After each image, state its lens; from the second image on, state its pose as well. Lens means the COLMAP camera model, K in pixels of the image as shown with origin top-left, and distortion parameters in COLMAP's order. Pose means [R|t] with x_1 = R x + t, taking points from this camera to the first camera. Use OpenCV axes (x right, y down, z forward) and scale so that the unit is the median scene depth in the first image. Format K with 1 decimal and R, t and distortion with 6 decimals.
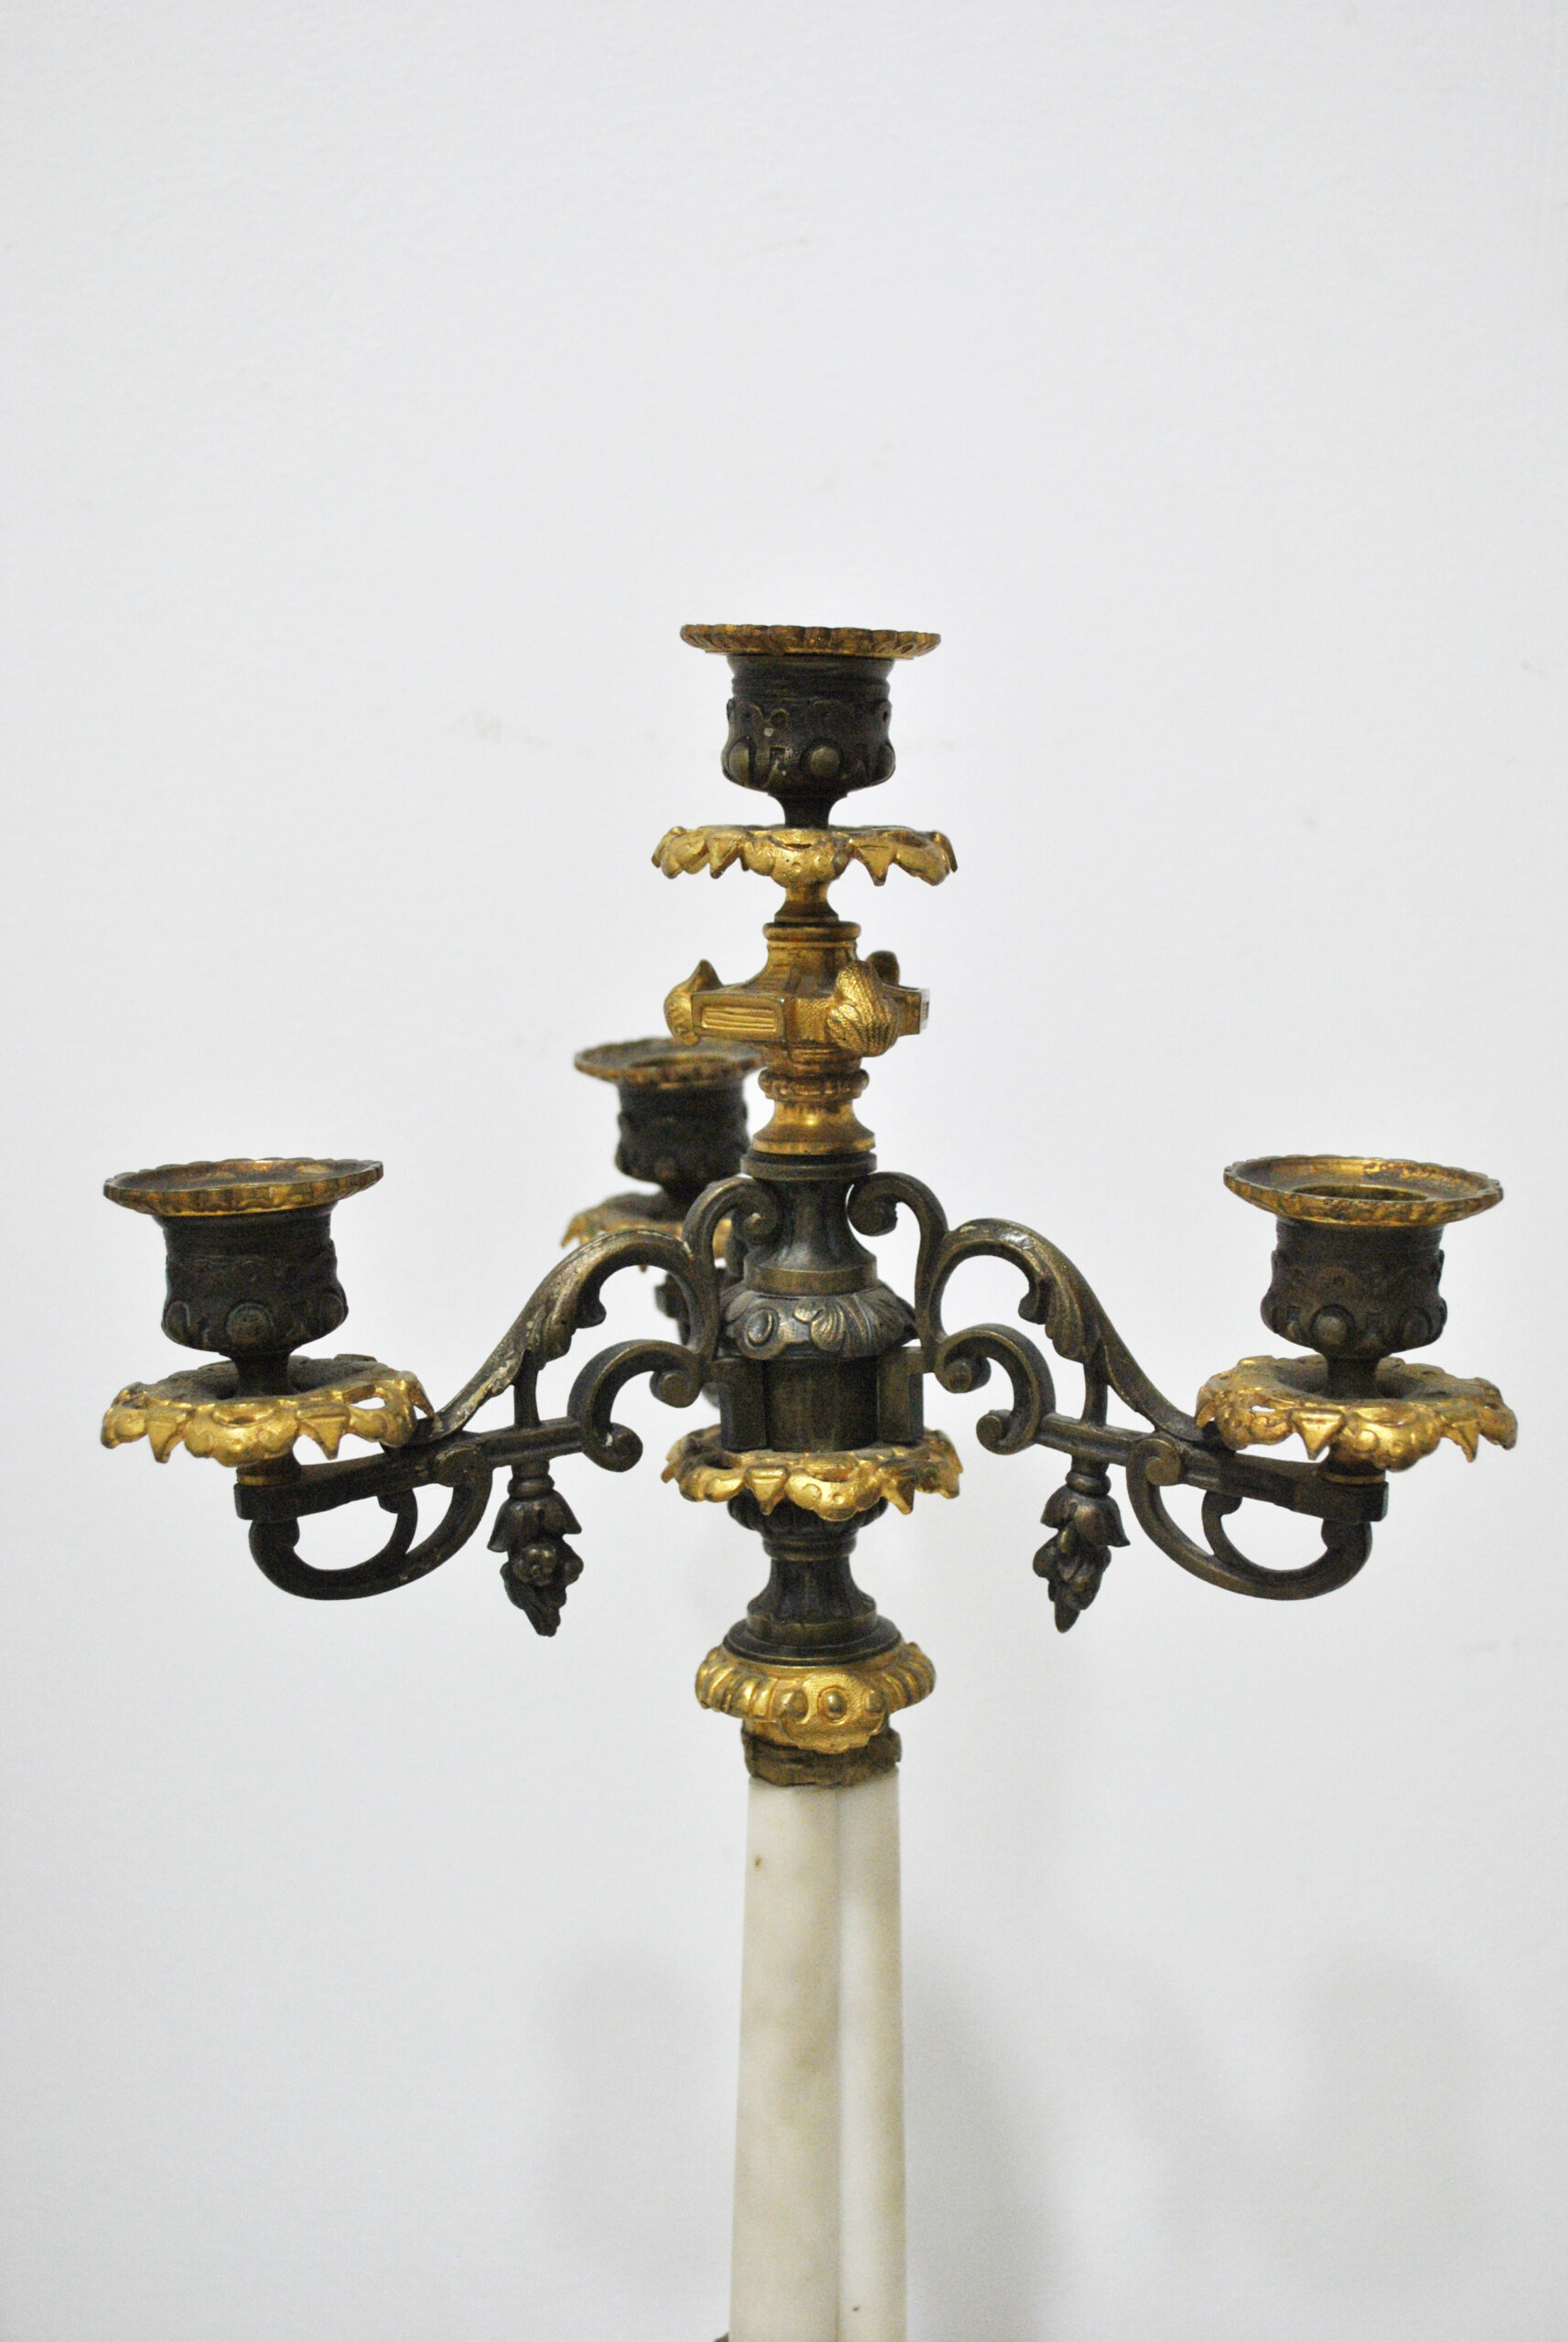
lens RADIAL K [[2726.6, 0, 784.0], [0, 2726.6, 1171.0], [0, 0, 1]] dist [-0.061393, 0.015518]
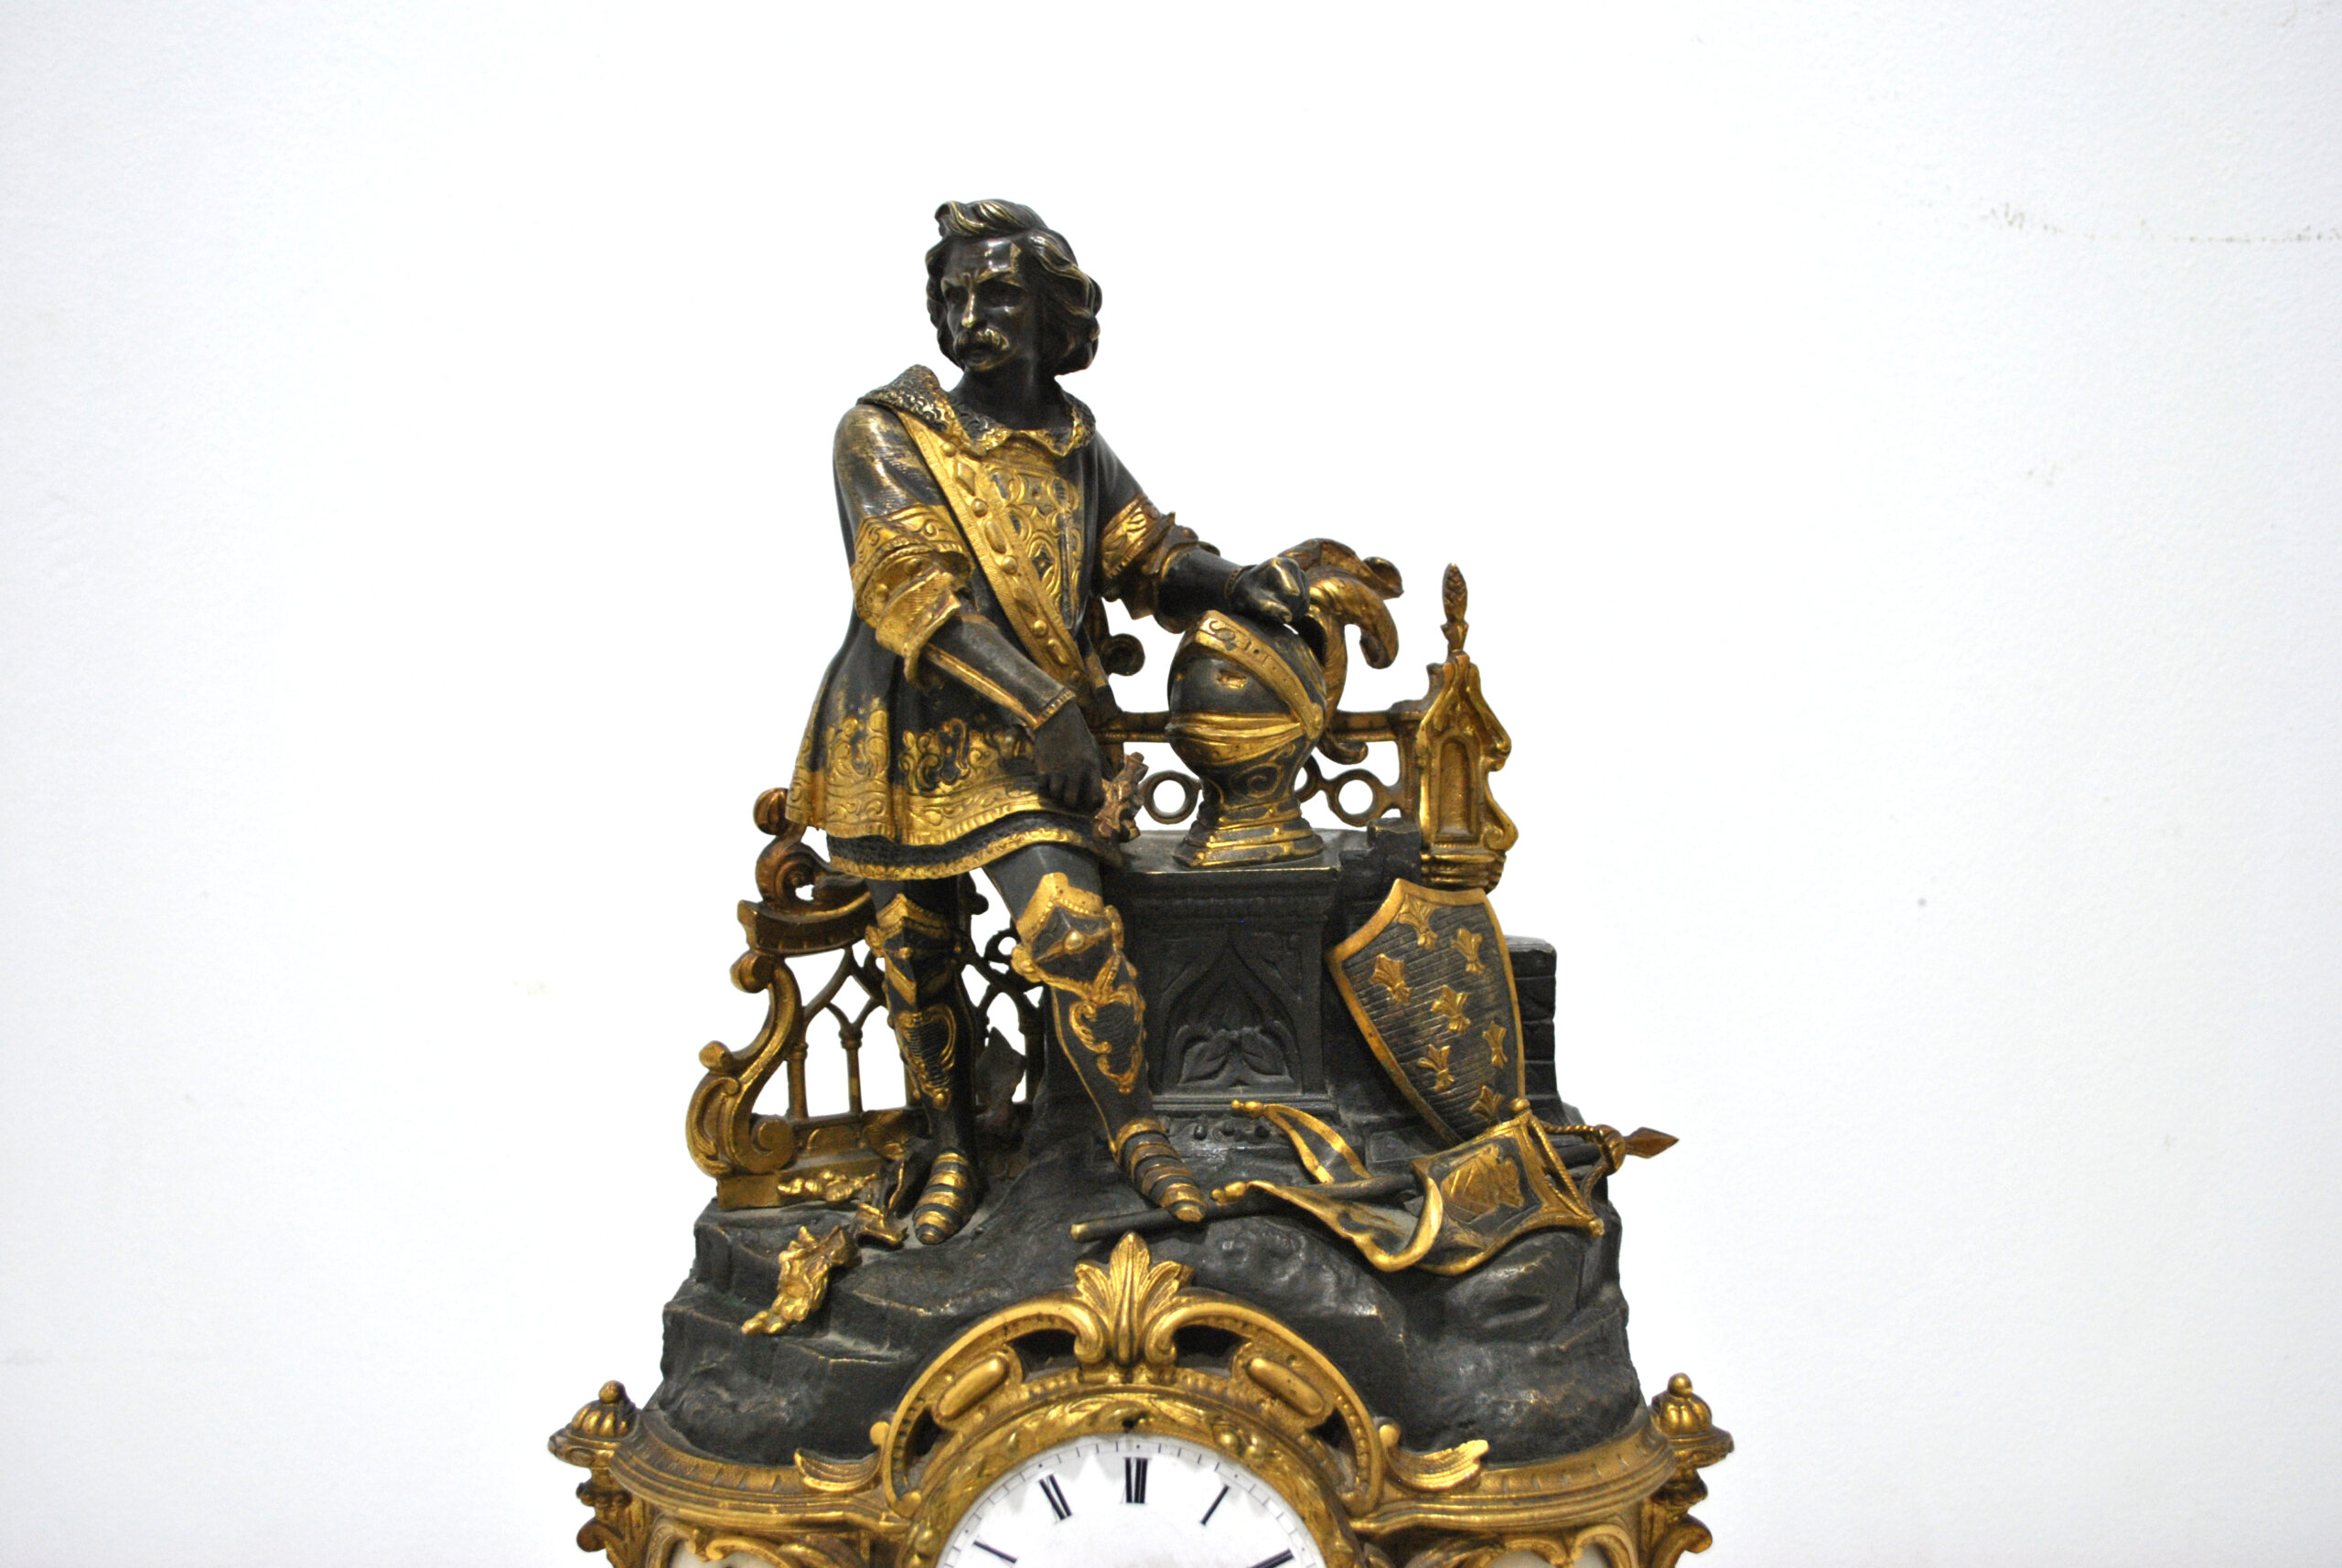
lens RADIAL K [[2178.9, 0, 1183.7], [0, 2178.9, 770.0], [0, 0, 1]] dist [-0.081727, 0.008287]
pose [[0.998164, -0.010274, -0.059683, -0.639253], [0.009954, 0.999934, -0.005655, 0.133504], [0.059738, 0.005051, 0.998201, 0.012411]]
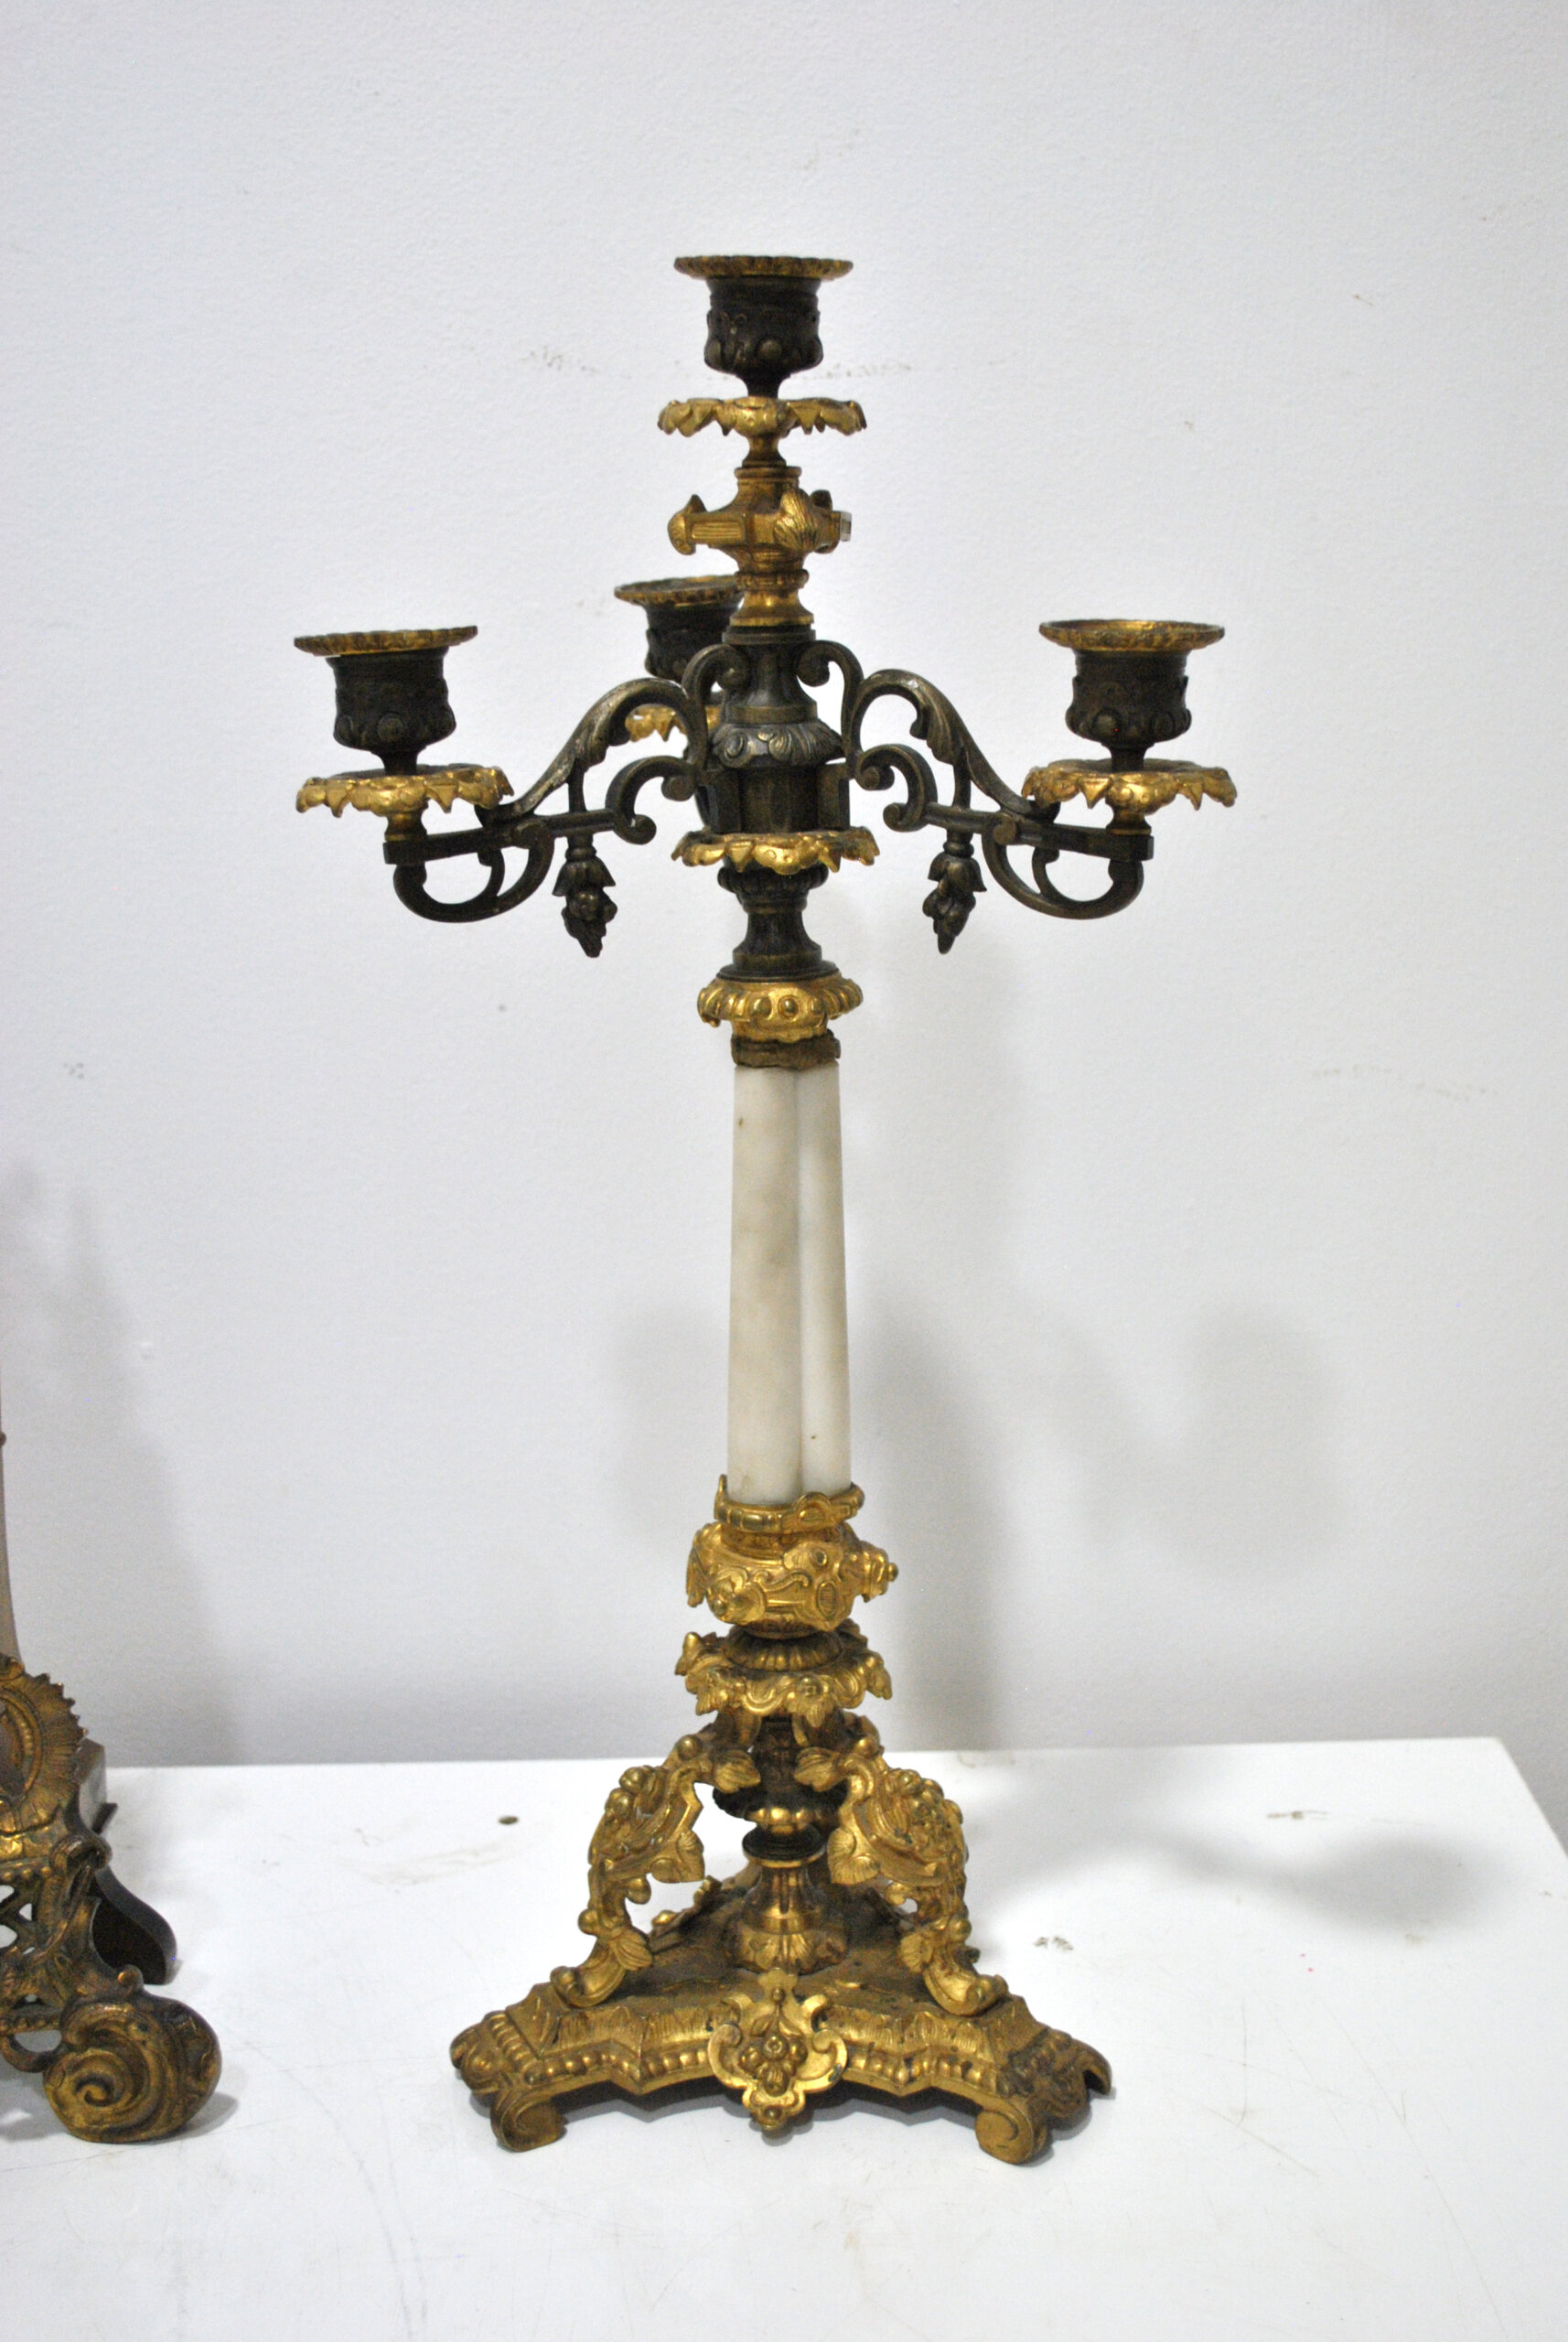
lens RADIAL K [[2726.6, 0, 784.0], [0, 2726.6, 1171.0], [0, 0, 1]] dist [-0.061393, 0.015518]
pose [[0.999258, -0.006035, -0.038031, 0.072874], [0.009920, 0.994652, 0.102804, 0.136223], [0.037207, -0.103105, 0.993974, -0.487126]]
